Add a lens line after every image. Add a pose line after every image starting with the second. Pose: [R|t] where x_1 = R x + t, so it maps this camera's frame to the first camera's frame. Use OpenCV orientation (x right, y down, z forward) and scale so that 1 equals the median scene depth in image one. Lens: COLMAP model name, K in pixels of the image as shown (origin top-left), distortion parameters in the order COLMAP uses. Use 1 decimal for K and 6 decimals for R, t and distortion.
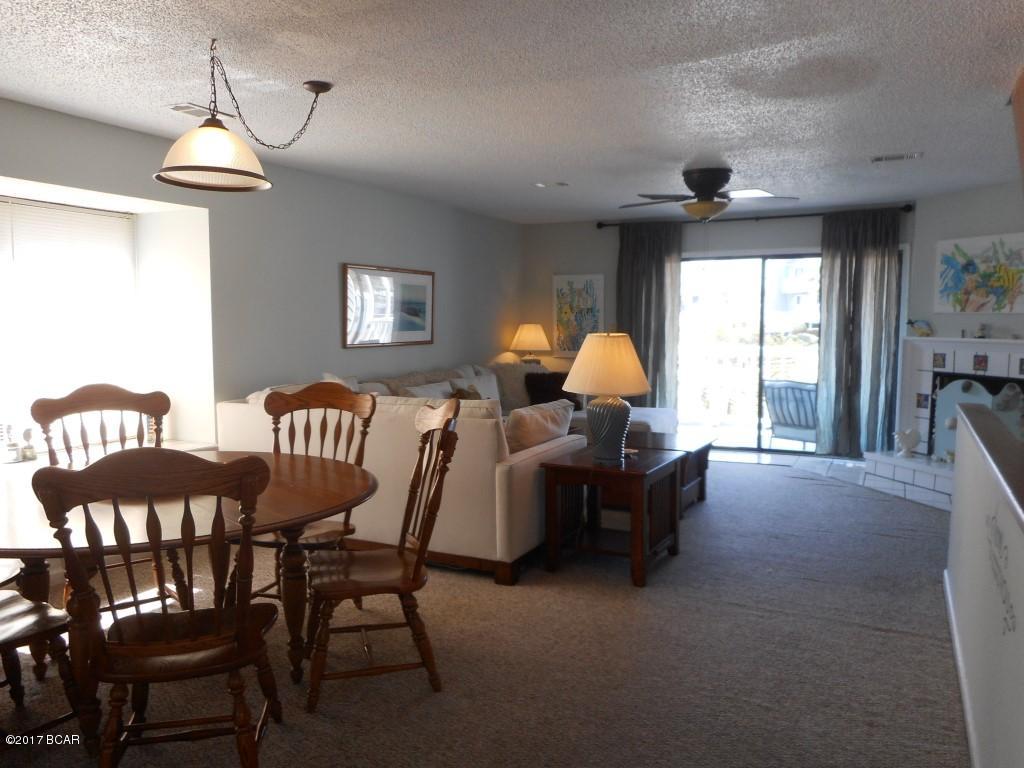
lens RADIAL K [[787.8, 0, 516.9], [0, 787.8, 383.9], [0, 0, 1]] dist [0.040008, -0.004002]
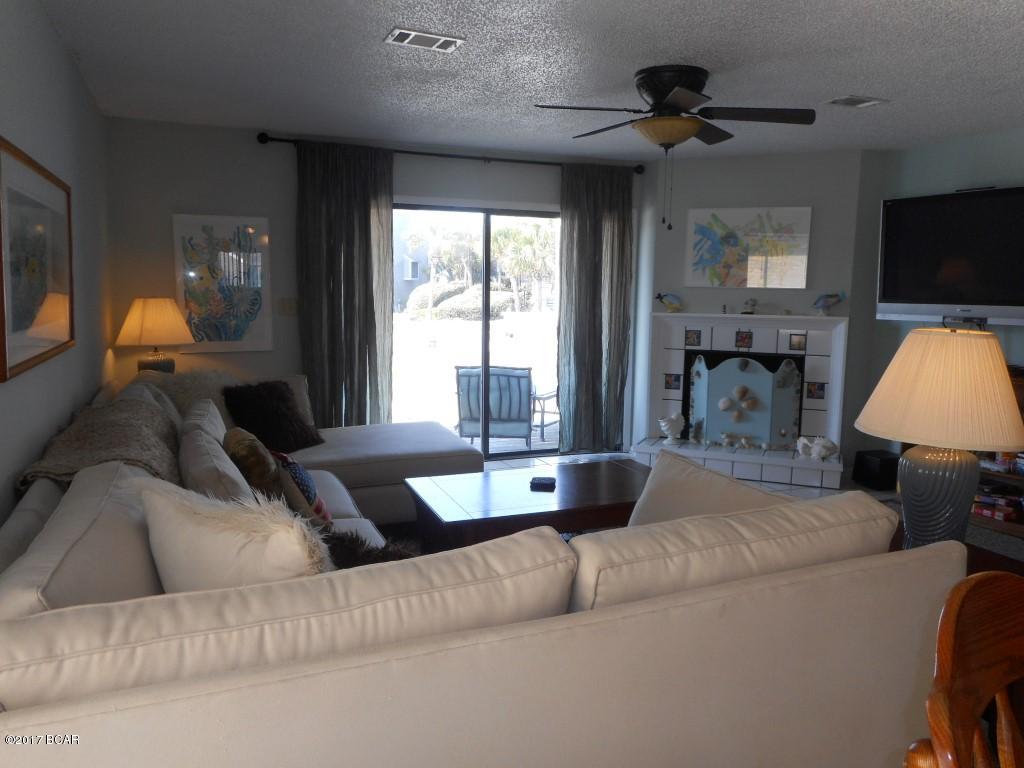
lens RADIAL K [[787.8, 0, 516.9], [0, 787.8, 383.9], [0, 0, 1]] dist [0.040008, -0.004002]
pose [[0.660165, -0.087763, 0.745976, -0.302585], [0.051559, 0.996103, 0.071561, -0.051909], [-0.749349, -0.008780, 0.662117, 0.531667]]
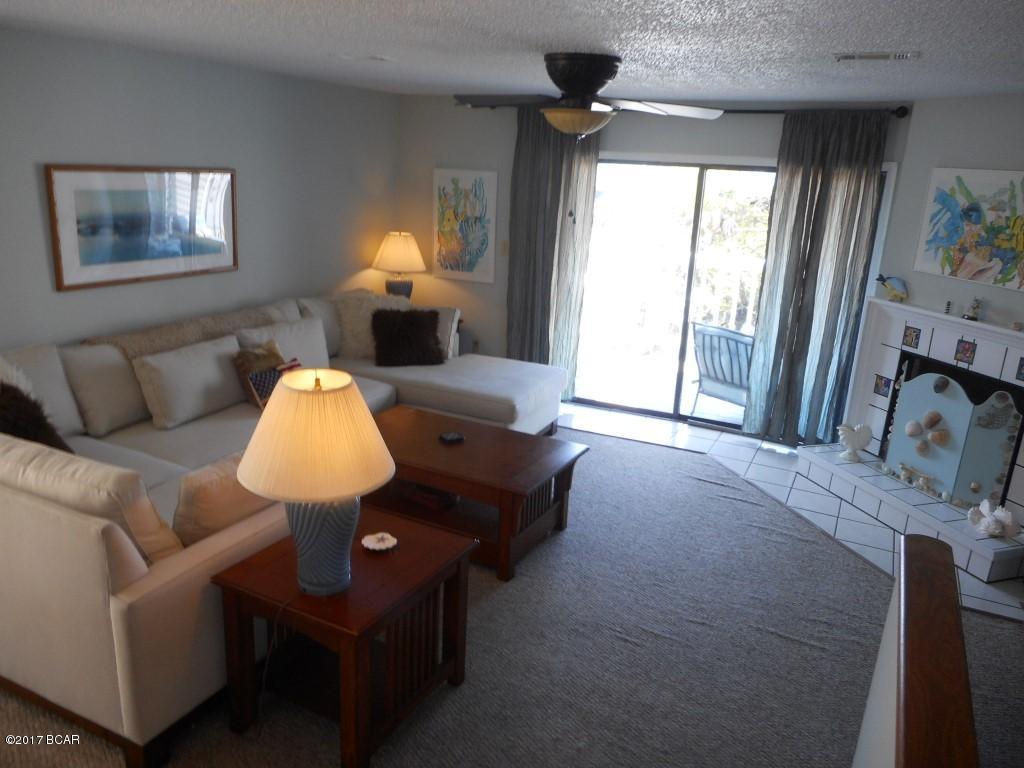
lens RADIAL K [[787.8, 0, 516.9], [0, 787.8, 383.9], [0, 0, 1]] dist [0.040008, -0.004002]
pose [[0.998775, 0.045987, 0.018251, 0.154799], [-0.048655, 0.979865, 0.193642, -0.109522], [-0.008978, -0.194292, 0.980903, 0.274158]]
